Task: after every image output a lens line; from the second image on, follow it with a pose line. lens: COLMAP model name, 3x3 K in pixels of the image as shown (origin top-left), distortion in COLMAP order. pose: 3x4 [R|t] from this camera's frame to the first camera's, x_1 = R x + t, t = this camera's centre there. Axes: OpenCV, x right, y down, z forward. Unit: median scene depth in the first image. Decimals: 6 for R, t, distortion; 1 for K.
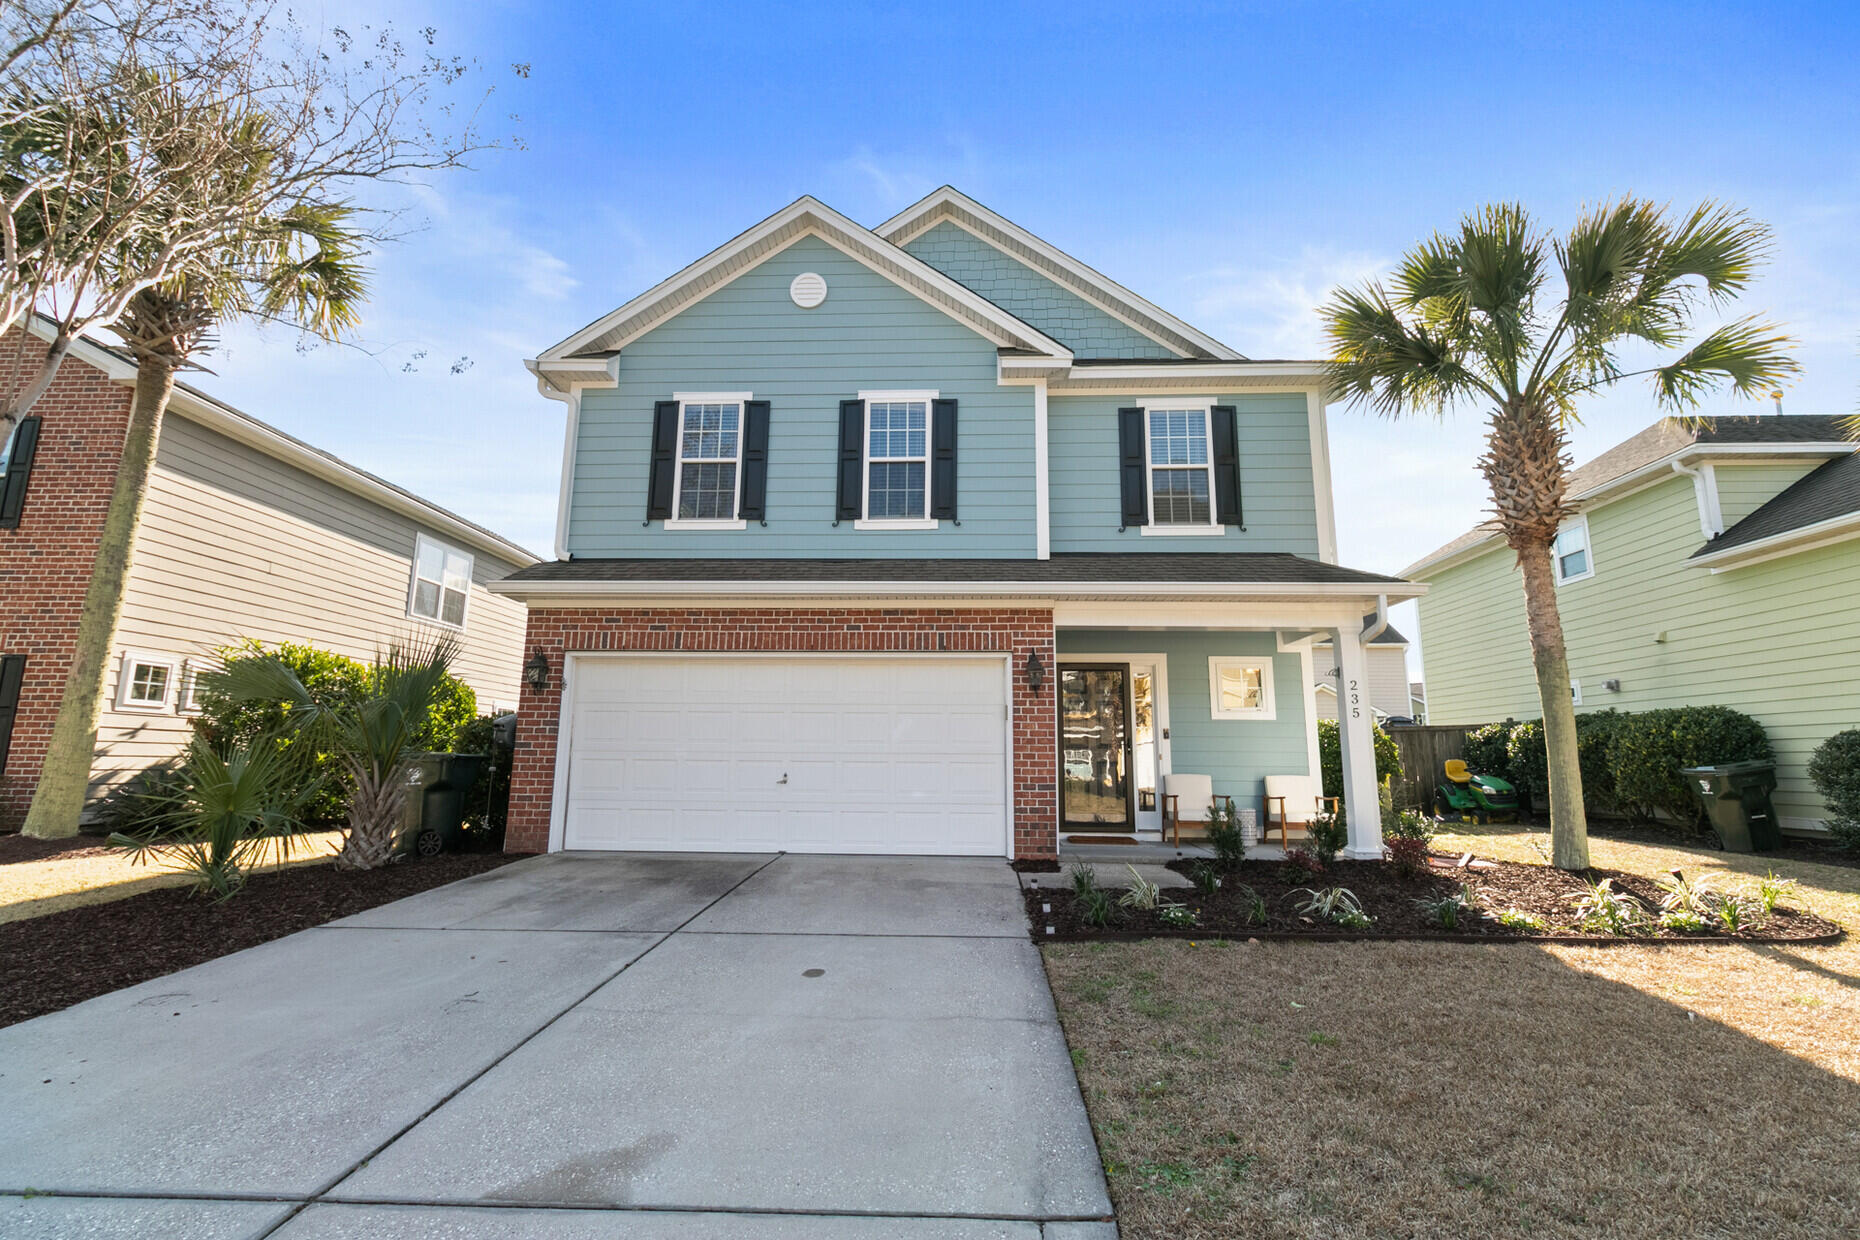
lens RADIAL K [[878.1, 0, 926.7], [0, 878.1, 590.4], [0, 0, 1]] dist [0.000779, 0.001079]
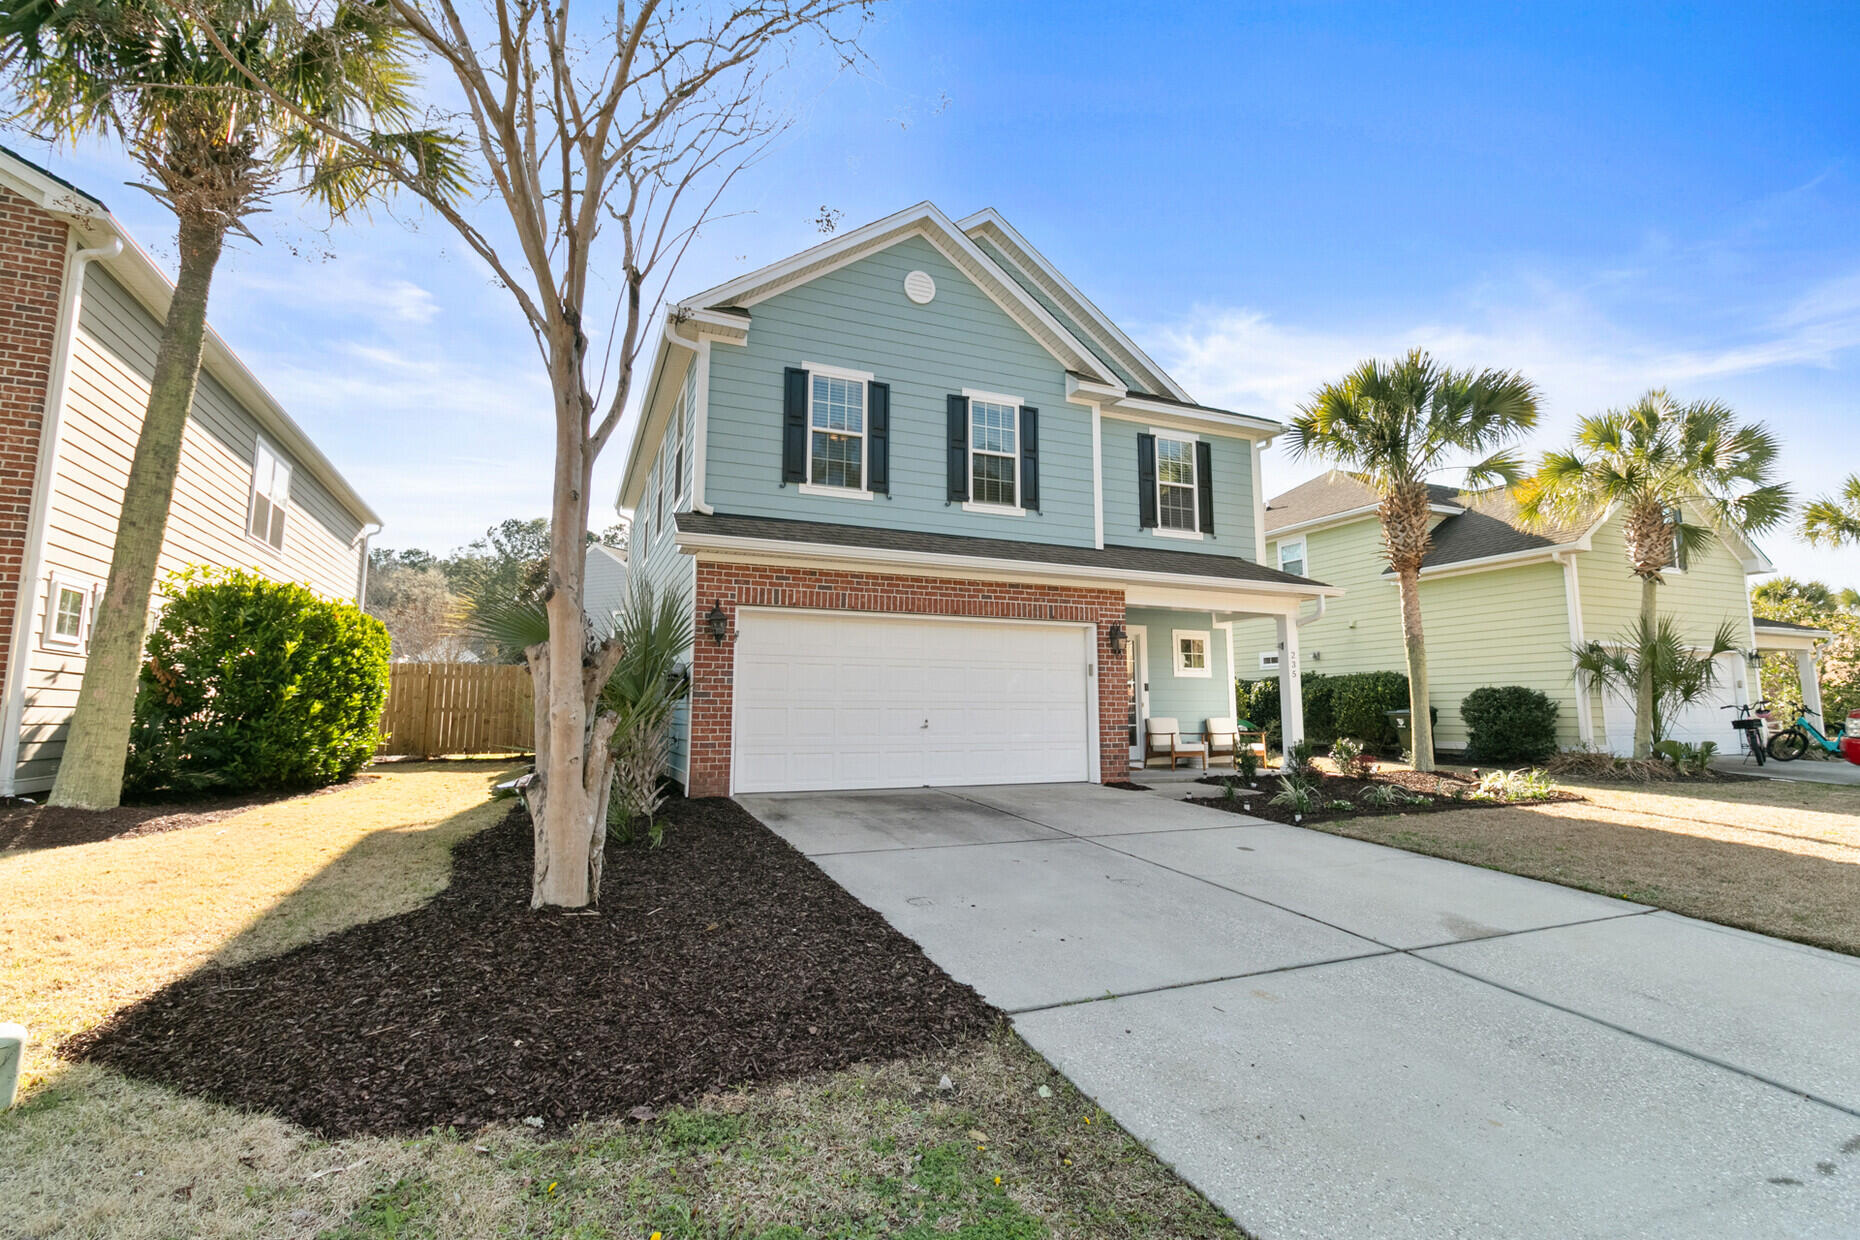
lens RADIAL K [[878.1, 0, 925.9], [0, 878.1, 593.9], [0, 0, 1]] dist [0.000779, 0.001079]
pose [[0.897341, 0.053027, 0.438141, -0.622722], [-0.079481, 0.995941, 0.042246, -0.004962], [-0.434123, -0.072733, 0.897913, -0.025309]]
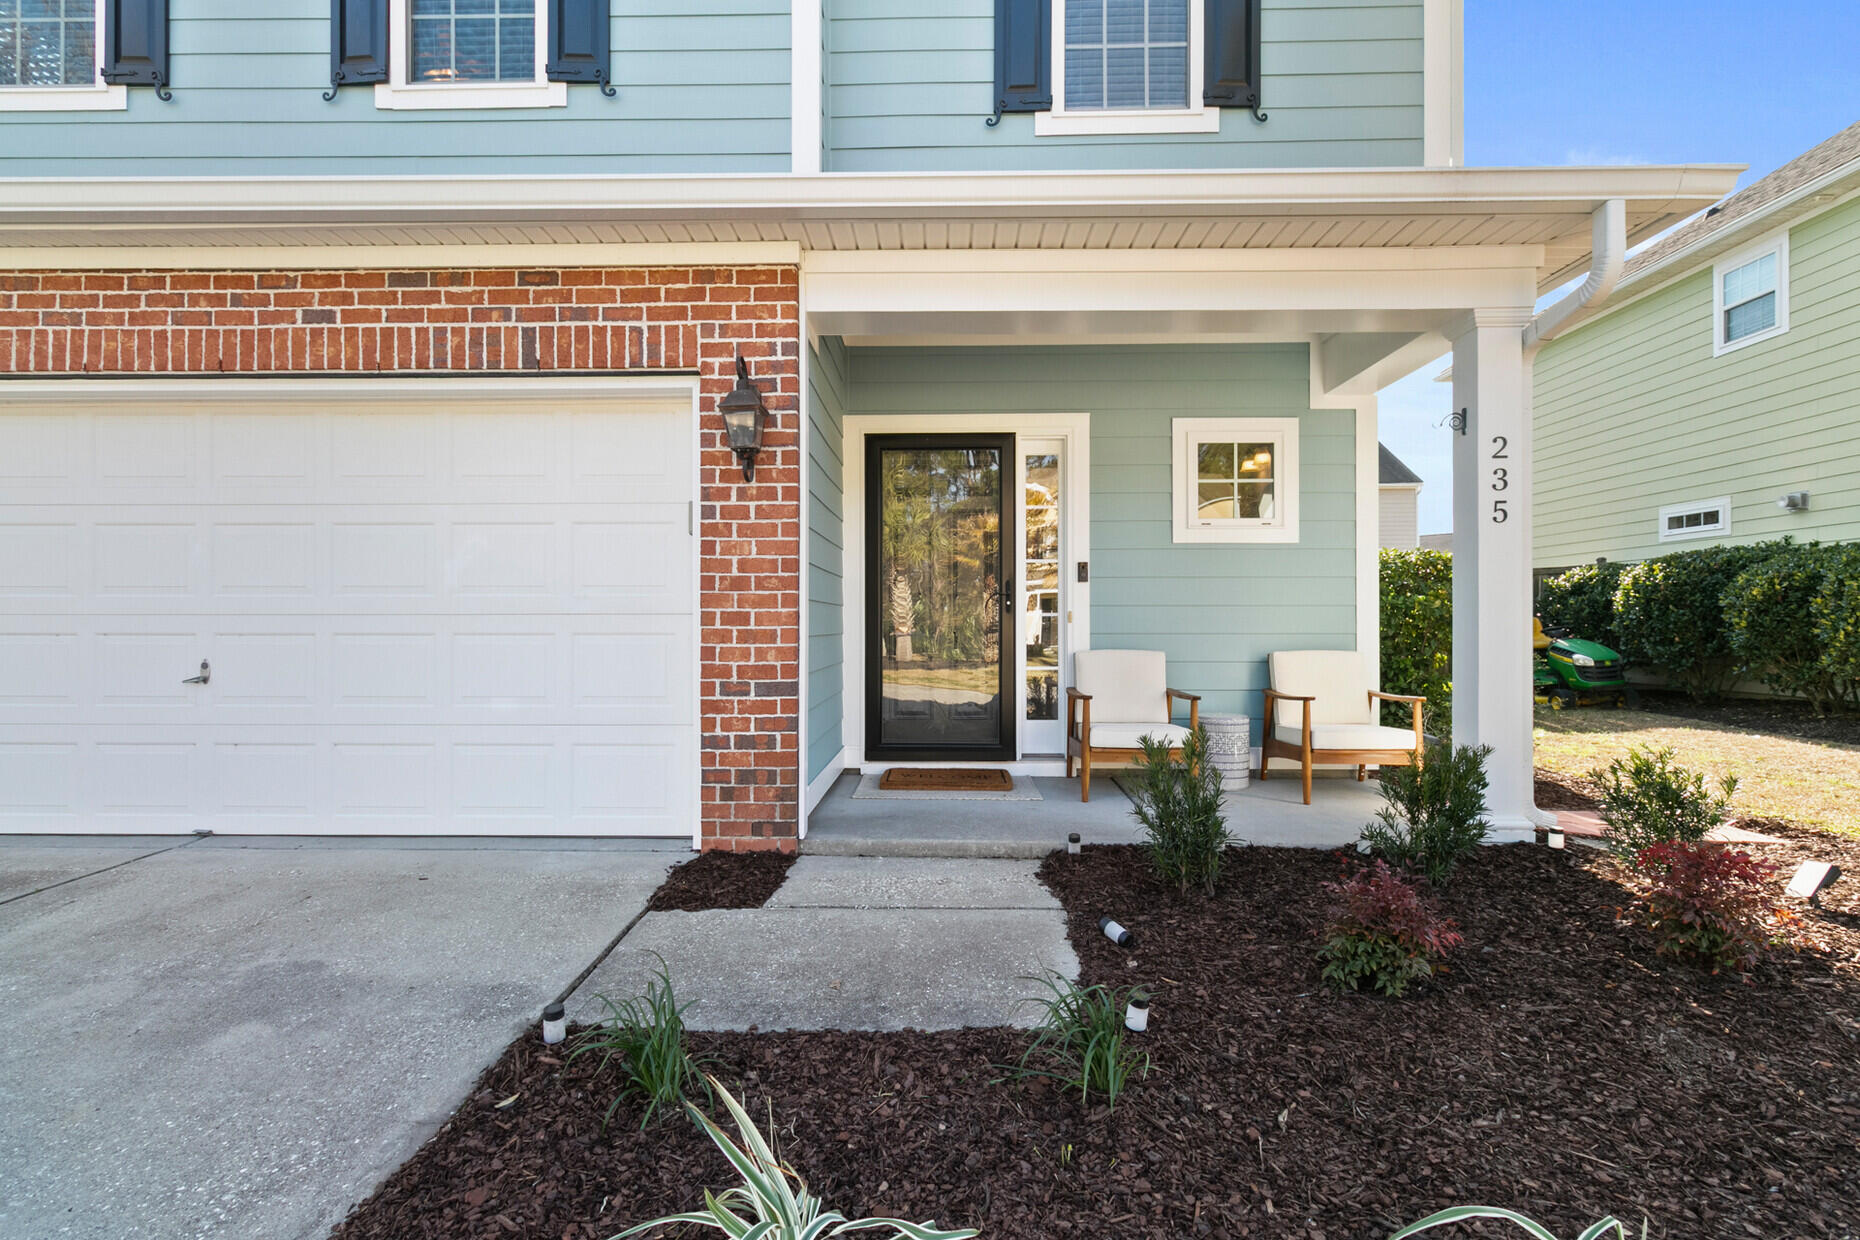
lens RADIAL K [[878.1, 0, 938.2], [0, 878.1, 616.0], [0, 0, 1]] dist [0.000779, 0.001079]
pose [[0.999554, -0.009097, 0.028459, 0.180062], [0.003734, 0.983086, 0.183107, 0.098048], [-0.029644, -0.182919, 0.982681, 0.514751]]
